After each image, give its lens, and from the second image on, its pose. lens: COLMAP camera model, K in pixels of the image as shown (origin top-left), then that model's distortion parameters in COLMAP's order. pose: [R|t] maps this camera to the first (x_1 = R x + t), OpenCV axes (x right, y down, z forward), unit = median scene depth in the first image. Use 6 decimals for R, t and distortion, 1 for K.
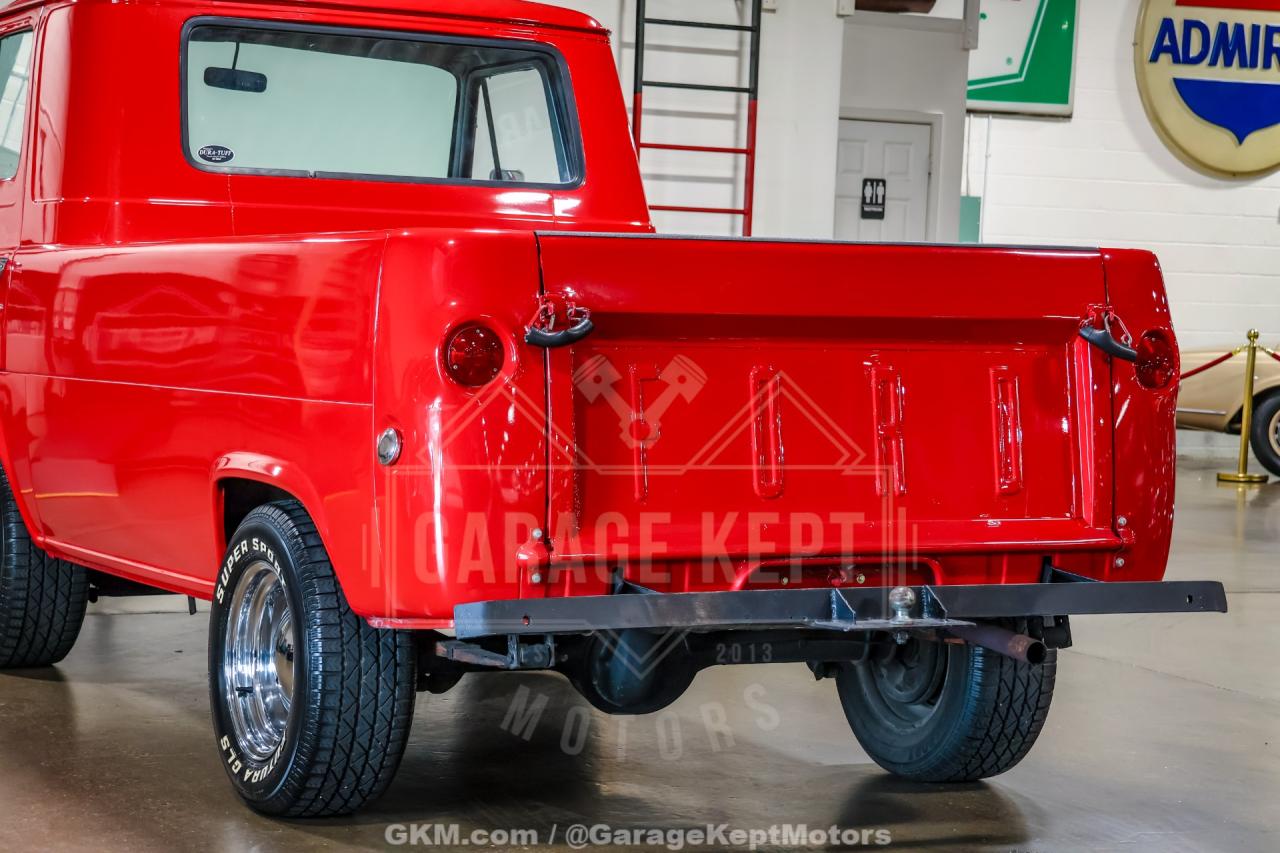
lens RADIAL K [[2687.9, 0, 633.6], [0, 2687.9, 434.5], [0, 0, 1]] dist [0.377464, 0.000000]
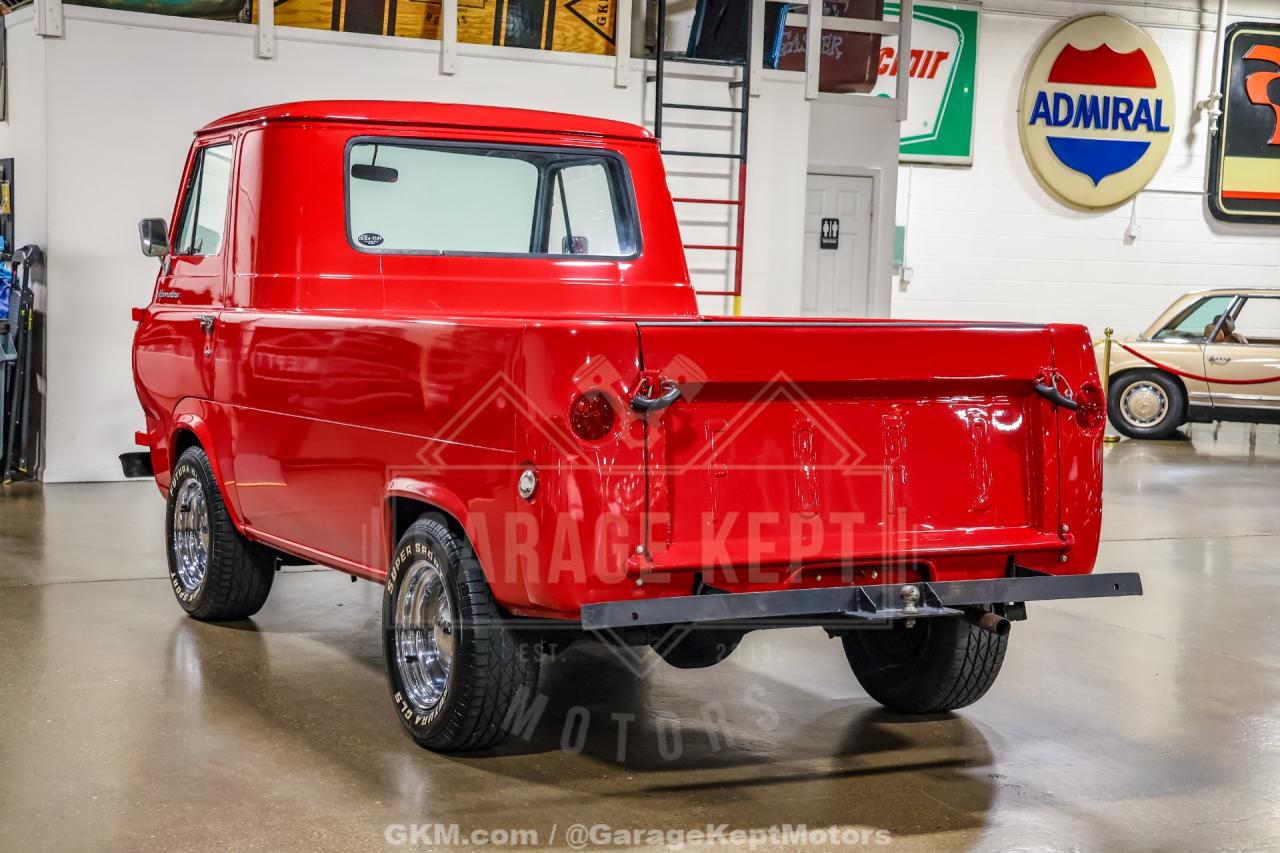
lens RADIAL K [[2042.4, 0, 650.2], [0, 2042.4, 431.6], [0, 0, 1]] dist [0.191438, 0.000000]
pose [[0.999883, -0.006207, 0.013960, -0.029642], [0.005875, 0.999701, 0.023724, -0.030654], [-0.014103, -0.023639, 0.999621, -0.010503]]
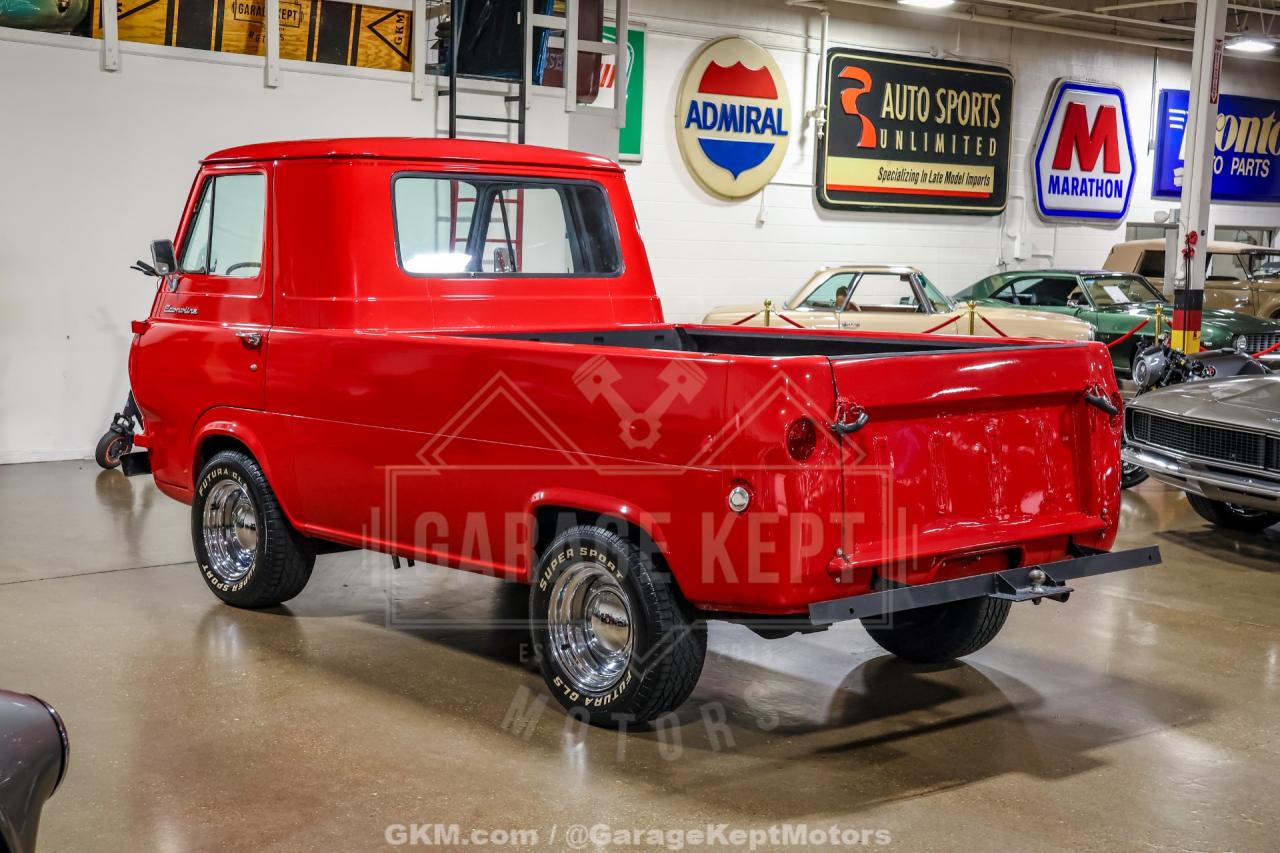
lens RADIAL K [[1756.9, 0, 641.8], [0, 1756.9, 419.5], [0, 0, 1]] dist [0.112901, 0.000000]
pose [[0.967409, -0.034832, 0.250811, -0.263502], [0.021509, 0.998218, 0.055667, -0.065825], [-0.252303, -0.048458, 0.966434, 0.029120]]
